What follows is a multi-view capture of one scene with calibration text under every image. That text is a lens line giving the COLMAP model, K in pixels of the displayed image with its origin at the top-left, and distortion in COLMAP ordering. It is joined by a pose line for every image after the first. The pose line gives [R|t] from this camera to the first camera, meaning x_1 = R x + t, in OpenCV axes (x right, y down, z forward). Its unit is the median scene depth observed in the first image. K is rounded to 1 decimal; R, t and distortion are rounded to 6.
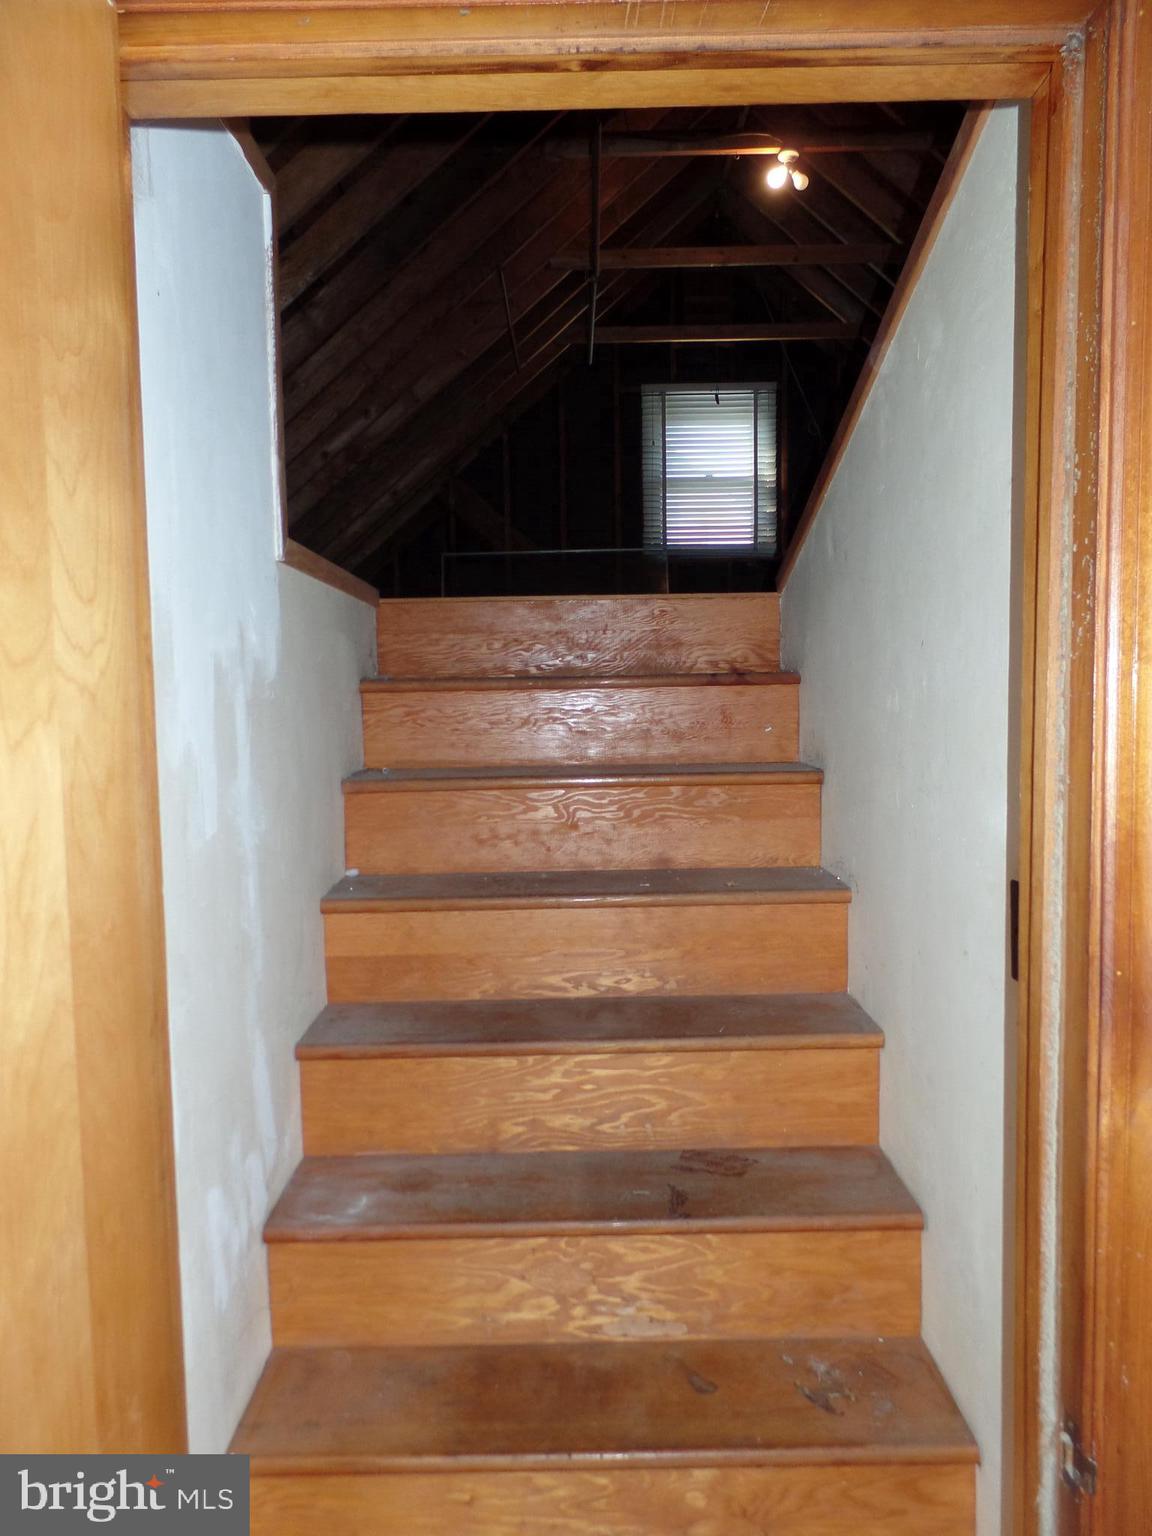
lens RADIAL K [[1036.2, 0, 574.9], [0, 1036.2, 772.4], [0, 0, 1]] dist [-0.001449, 0.002544]
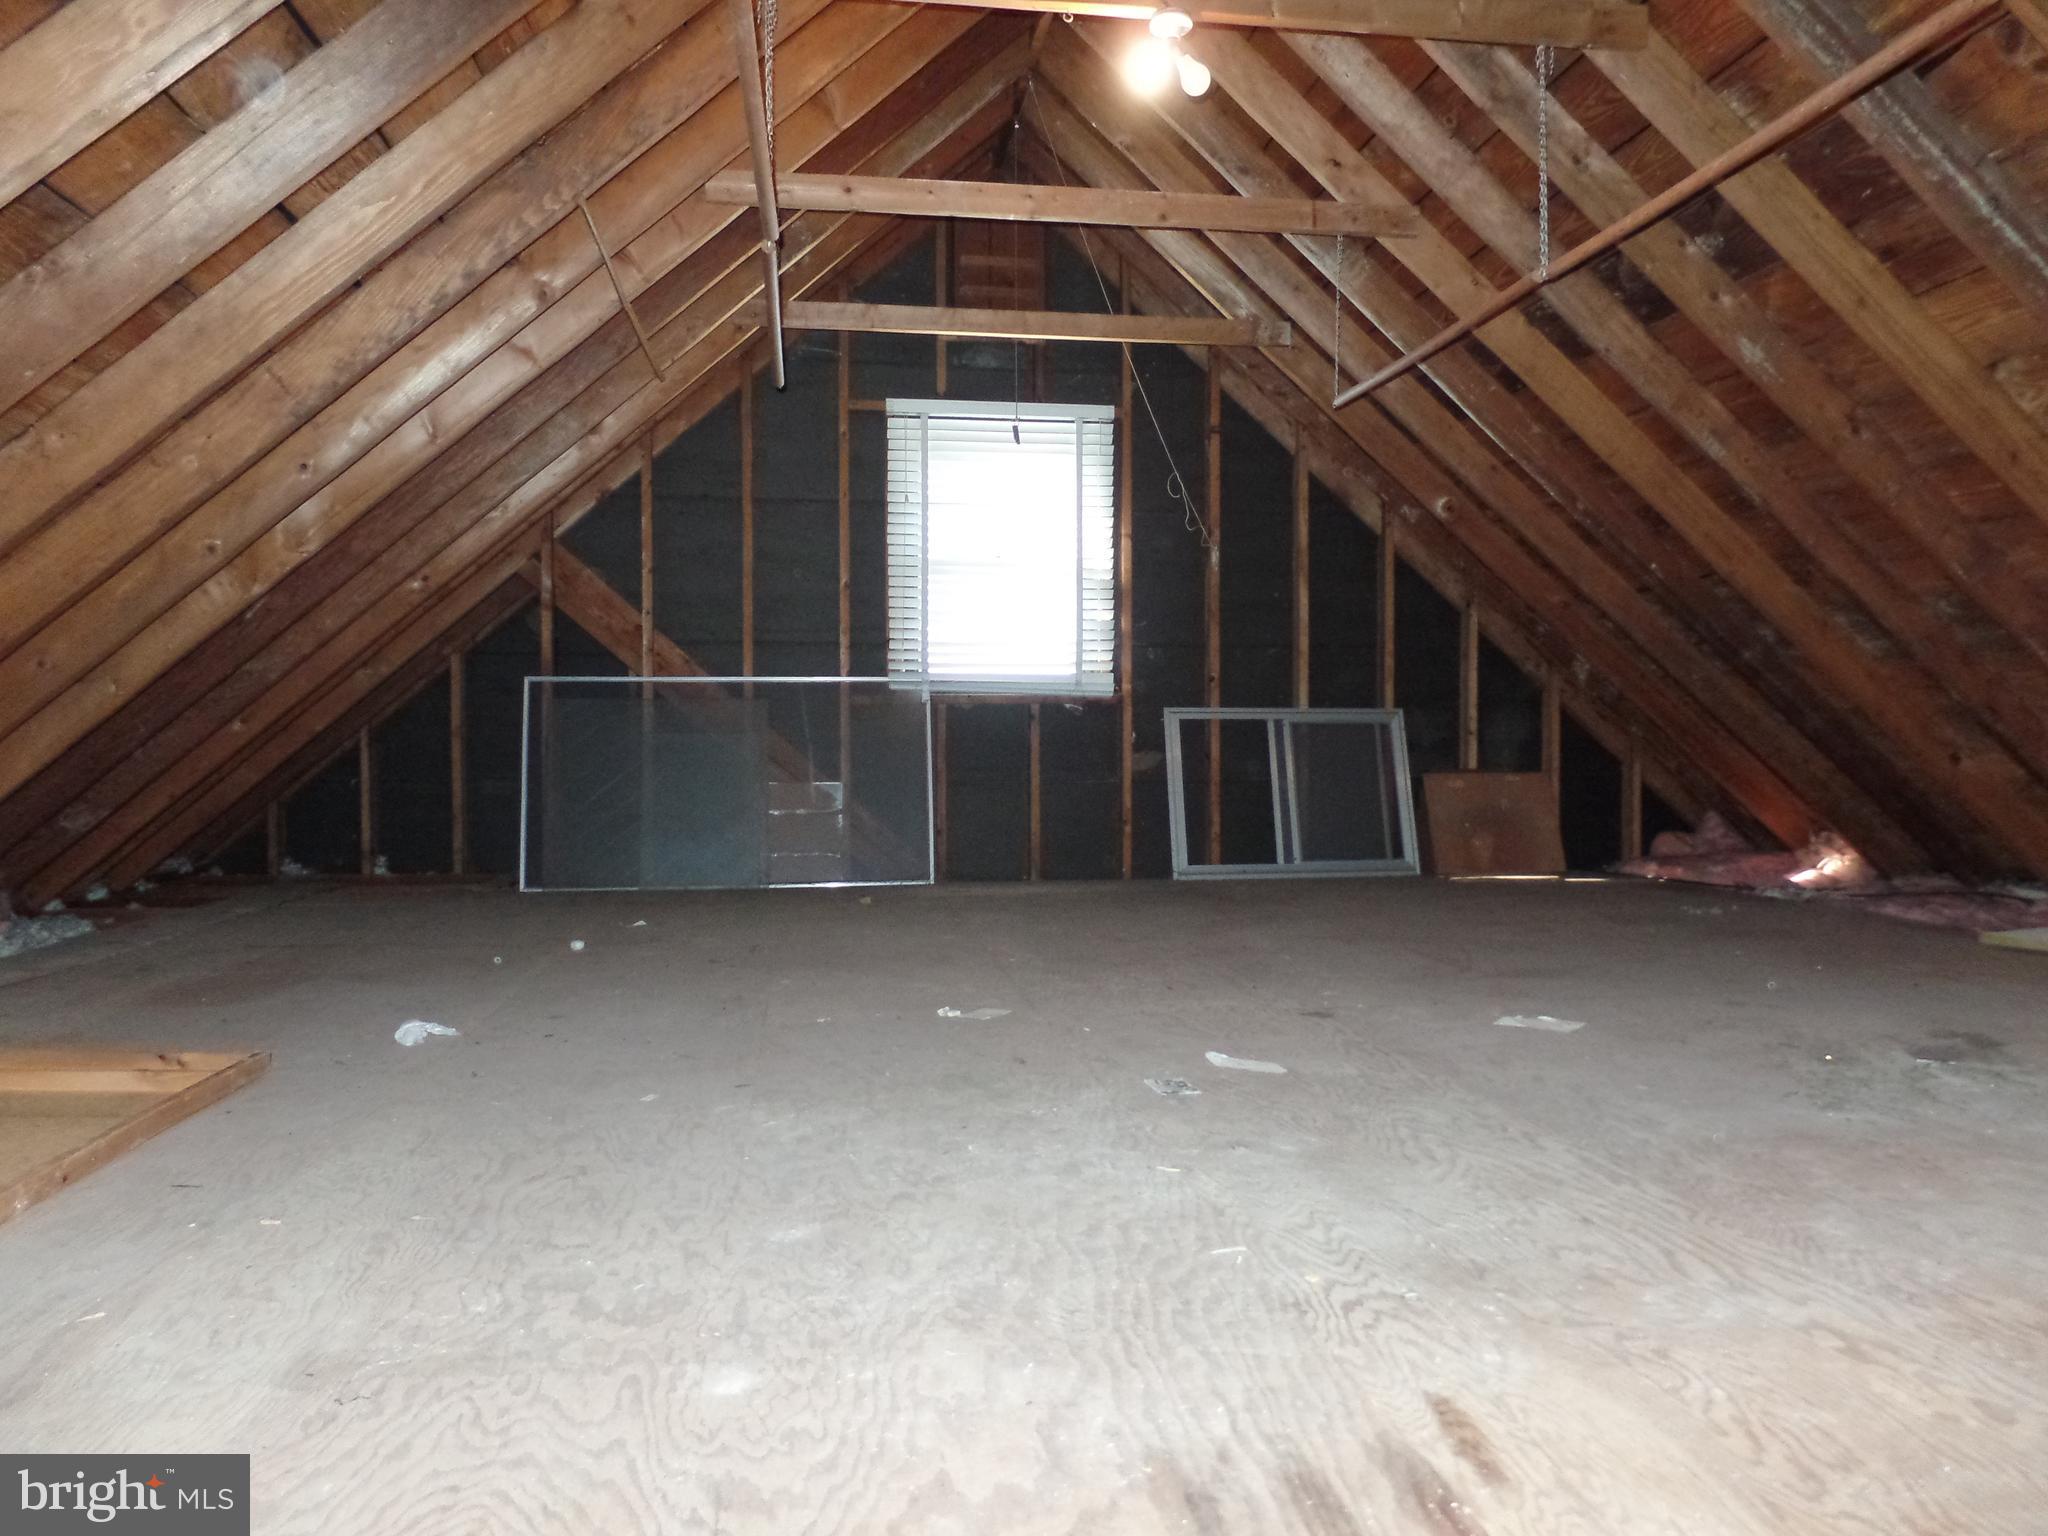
lens RADIAL K [[1381.6, 0, 1025.0], [0, 1381.6, 760.2], [0, 0, 1]] dist [-0.001449, 0.002544]
pose [[0.988384, 0.010649, 0.151601, 0.025819], [-0.002226, 0.998449, -0.055623, -0.129081], [-0.151959, 0.054639, 0.986875, 0.234968]]
